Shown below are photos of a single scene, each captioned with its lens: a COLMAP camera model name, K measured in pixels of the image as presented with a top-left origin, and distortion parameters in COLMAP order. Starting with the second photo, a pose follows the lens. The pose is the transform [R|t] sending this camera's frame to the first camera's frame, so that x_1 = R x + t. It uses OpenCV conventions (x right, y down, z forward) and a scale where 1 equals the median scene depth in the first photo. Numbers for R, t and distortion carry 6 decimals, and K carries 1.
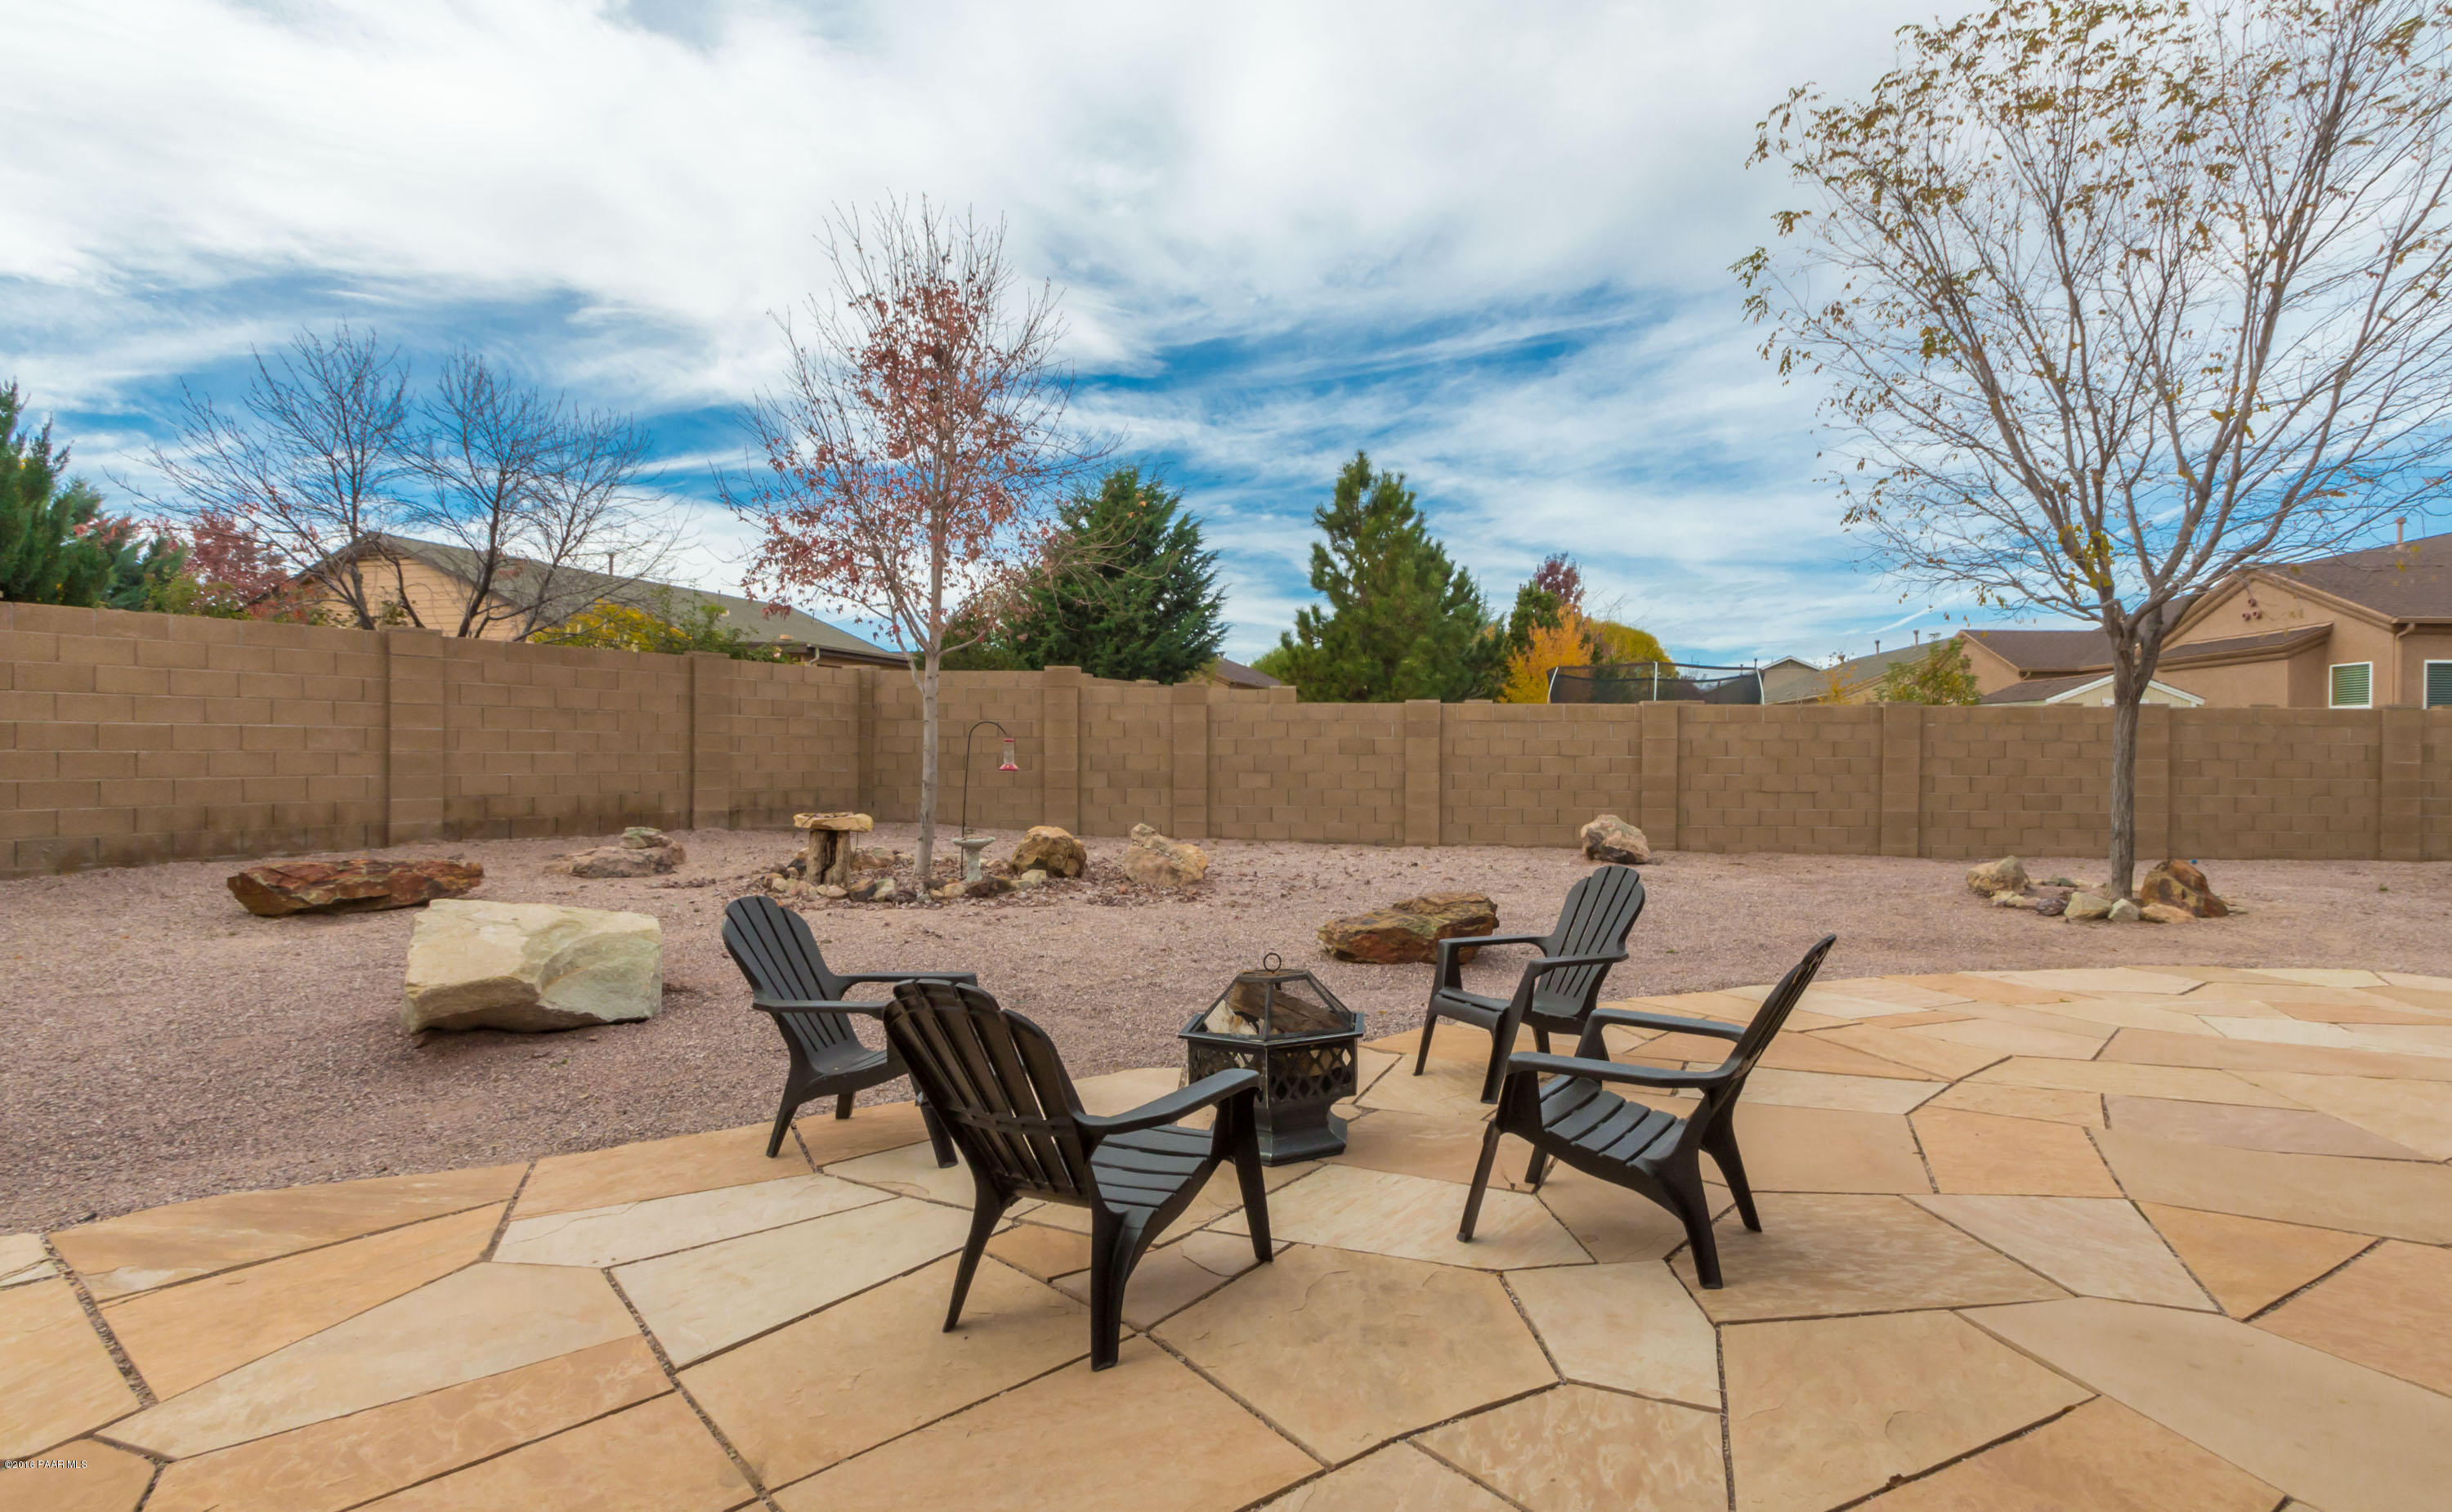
lens RADIAL K [[1247.2, 0, 1280.4], [0, 1247.2, 769.5], [0, 0, 1]] dist [-0.000964, -0.000088]
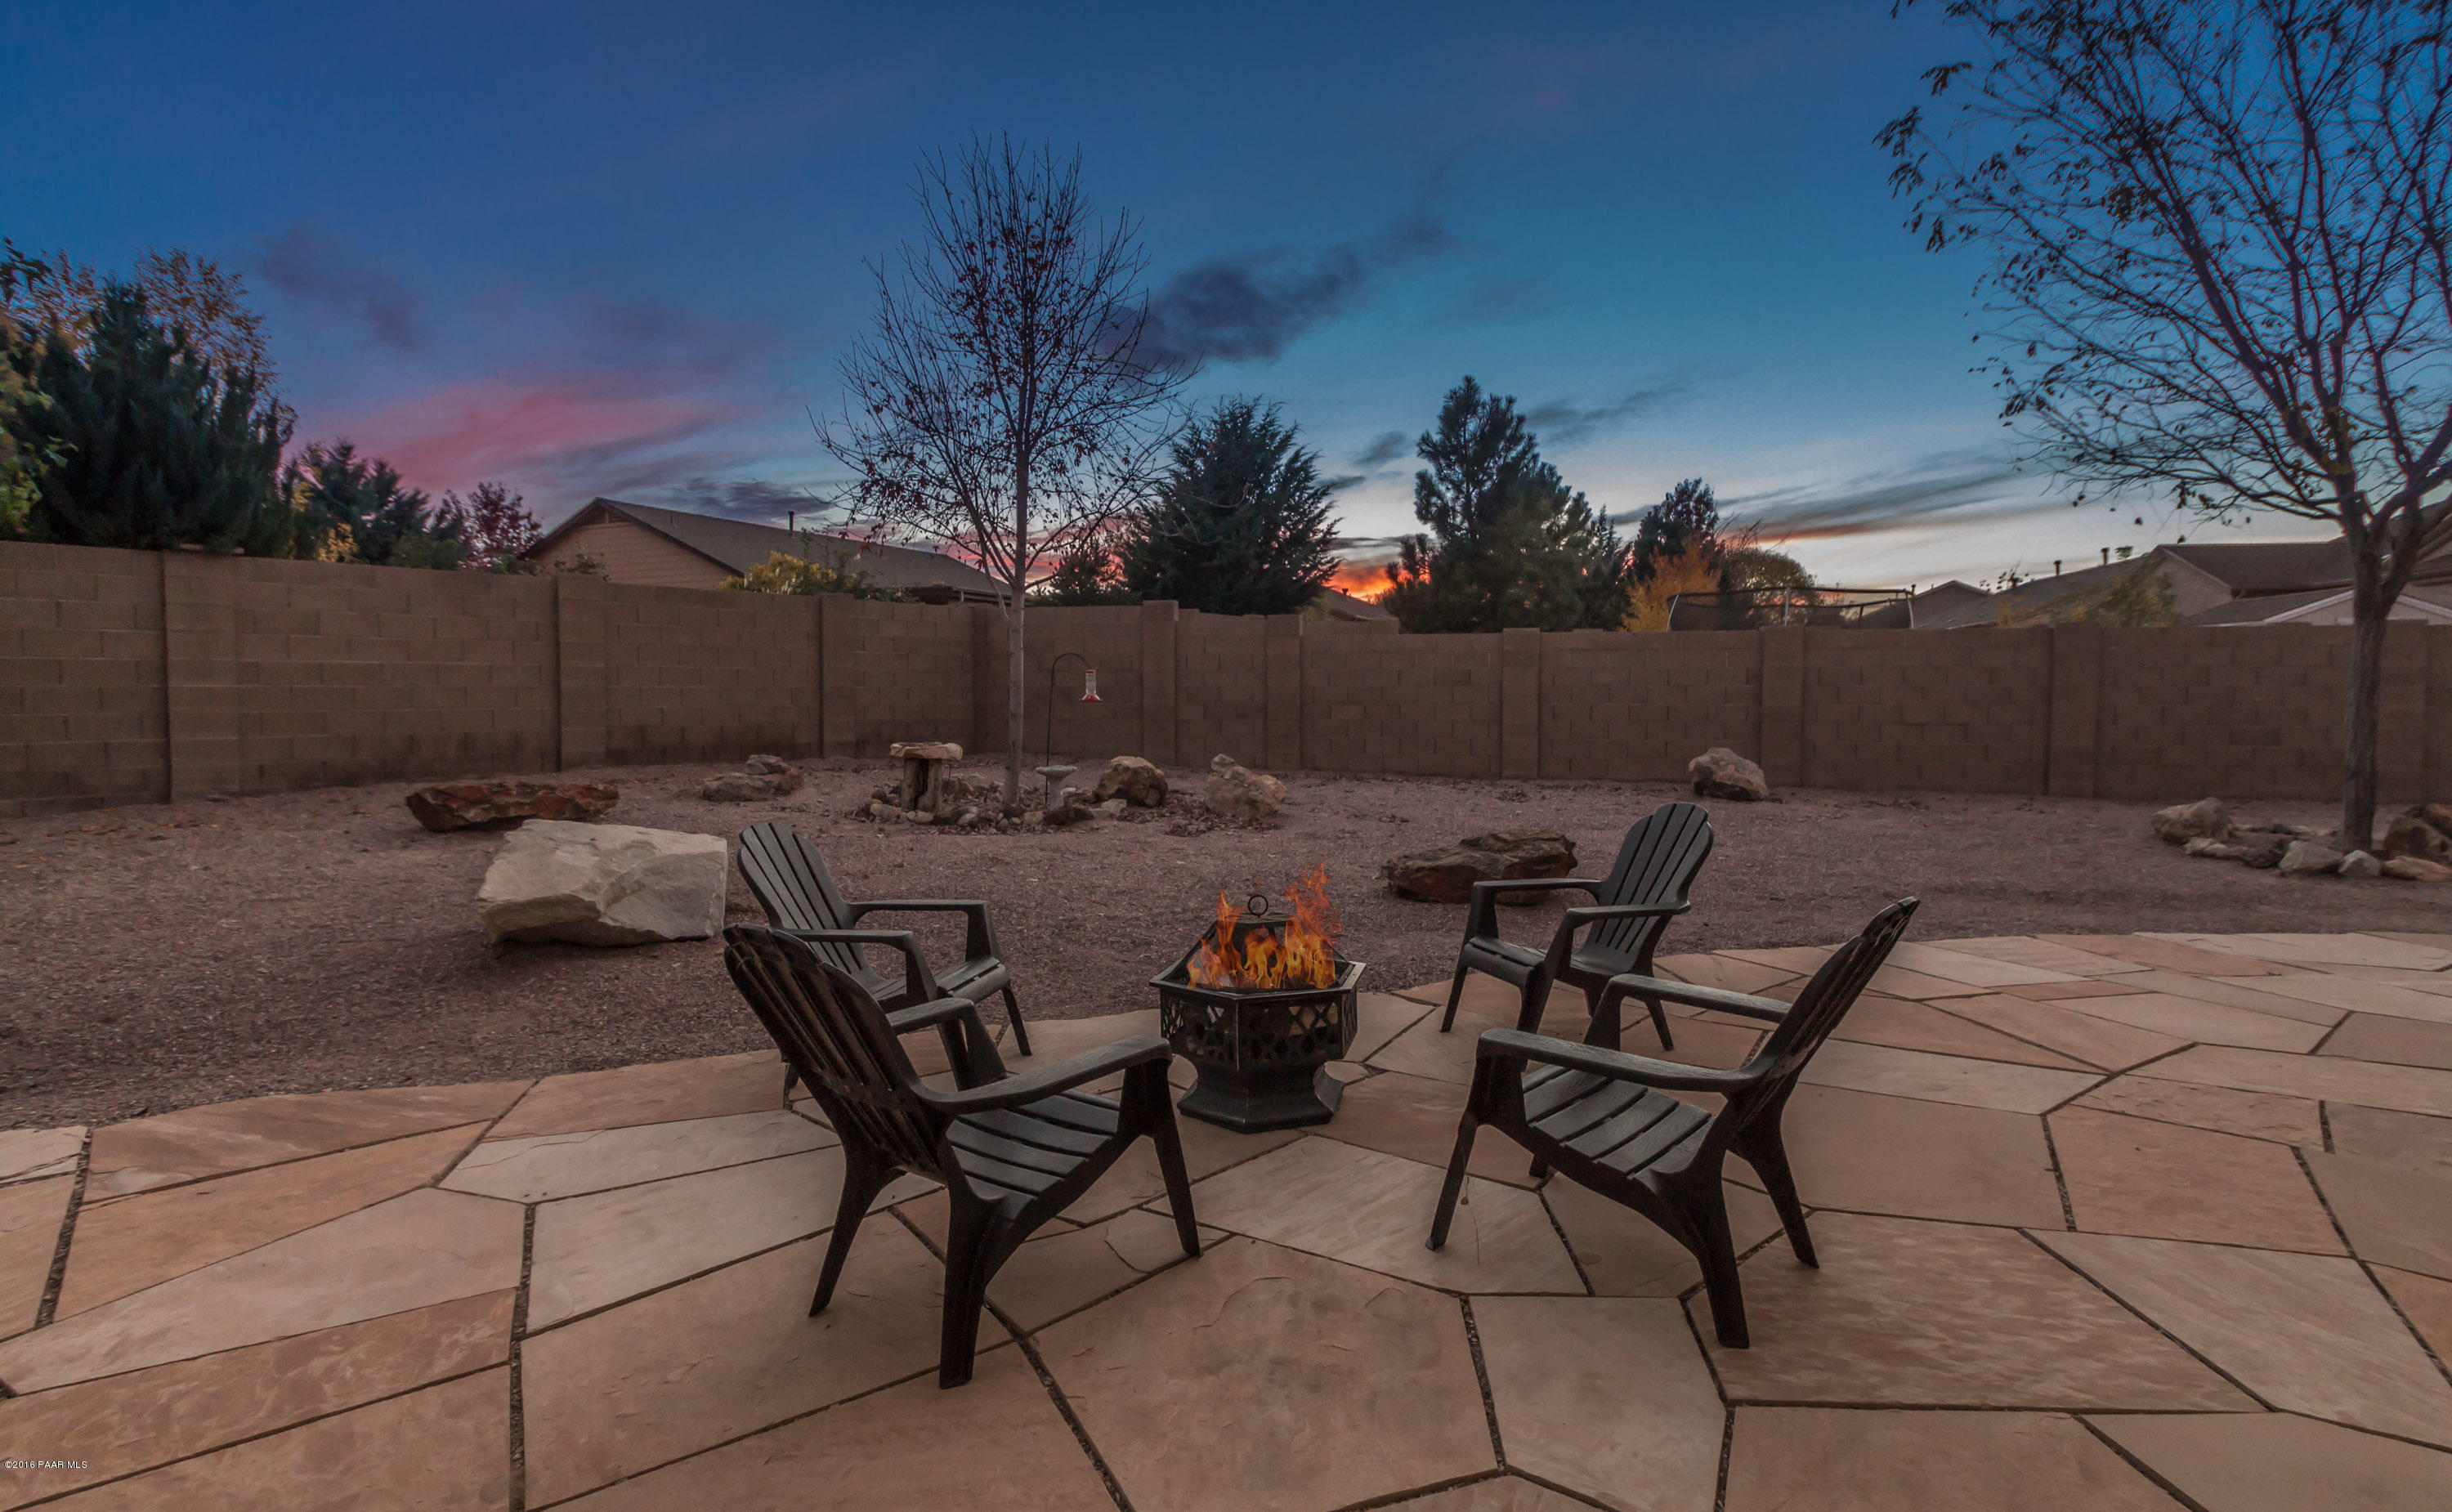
lens RADIAL K [[1170.2, 0, 1216.7], [0, 1170.2, 742.3], [0, 0, 1]] dist [0.004829, -0.005009]
pose [[0.983826, 0.003957, -0.179083, 0.060824], [0.001400, 0.999556, 0.029778, 0.006858], [0.179121, -0.029547, 0.983383, 0.090860]]
